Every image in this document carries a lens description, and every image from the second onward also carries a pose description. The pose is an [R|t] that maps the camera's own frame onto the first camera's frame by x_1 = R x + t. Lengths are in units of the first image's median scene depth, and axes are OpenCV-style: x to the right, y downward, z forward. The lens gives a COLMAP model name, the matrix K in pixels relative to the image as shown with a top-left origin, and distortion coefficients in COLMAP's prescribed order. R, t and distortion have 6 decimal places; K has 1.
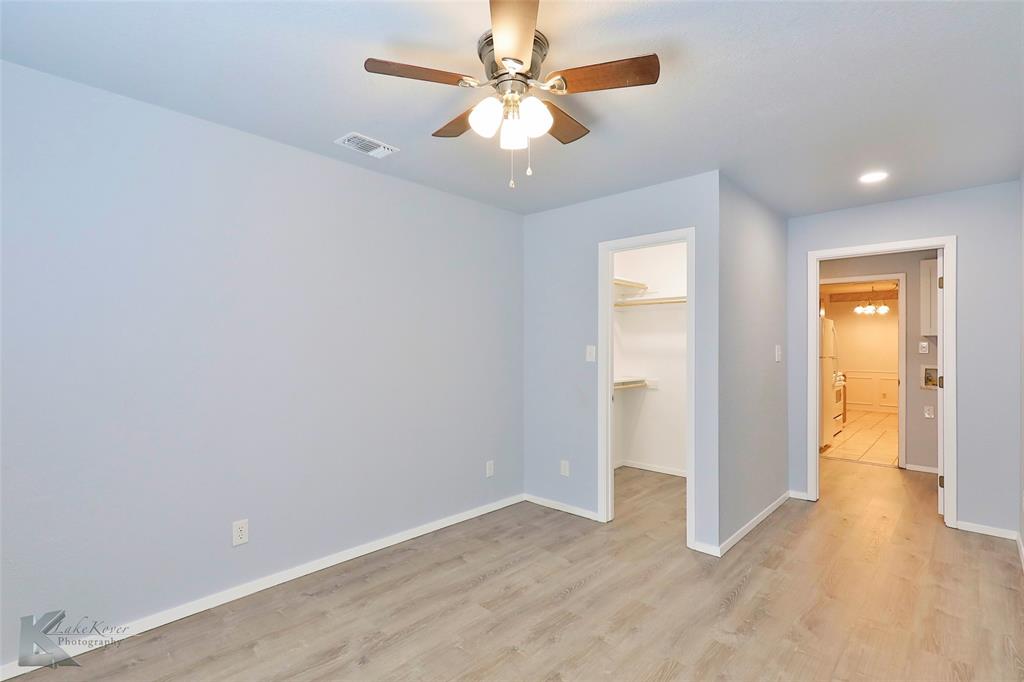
lens RADIAL K [[489.6, 0, 514.8], [0, 489.6, 346.3], [0, 0, 1]] dist [0.017717, -0.006398]
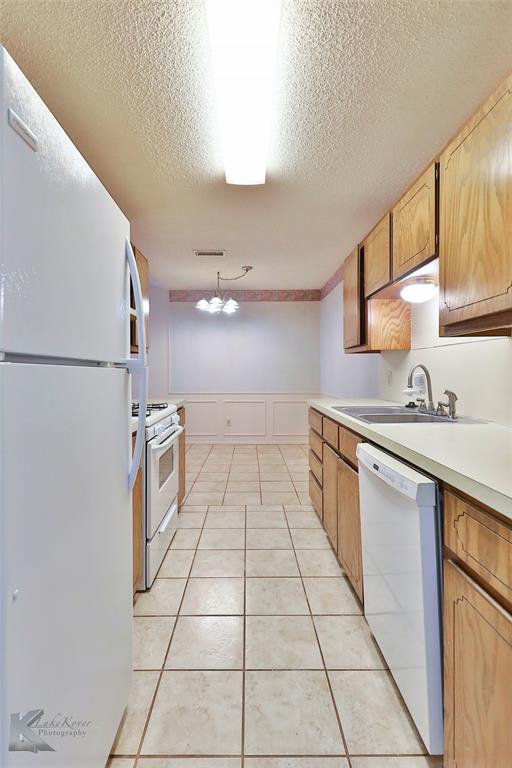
lens RADIAL K [[367.2, 0, 244.9], [0, 367.2, 379.4], [0, 0, 1]] dist [0.017717, -0.006398]
pose [[0.740872, -0.018659, 0.671387, 0.400270], [0.006443, 0.999765, 0.020676, 0.019106], [-0.671615, -0.010992, 0.740819, 0.585580]]
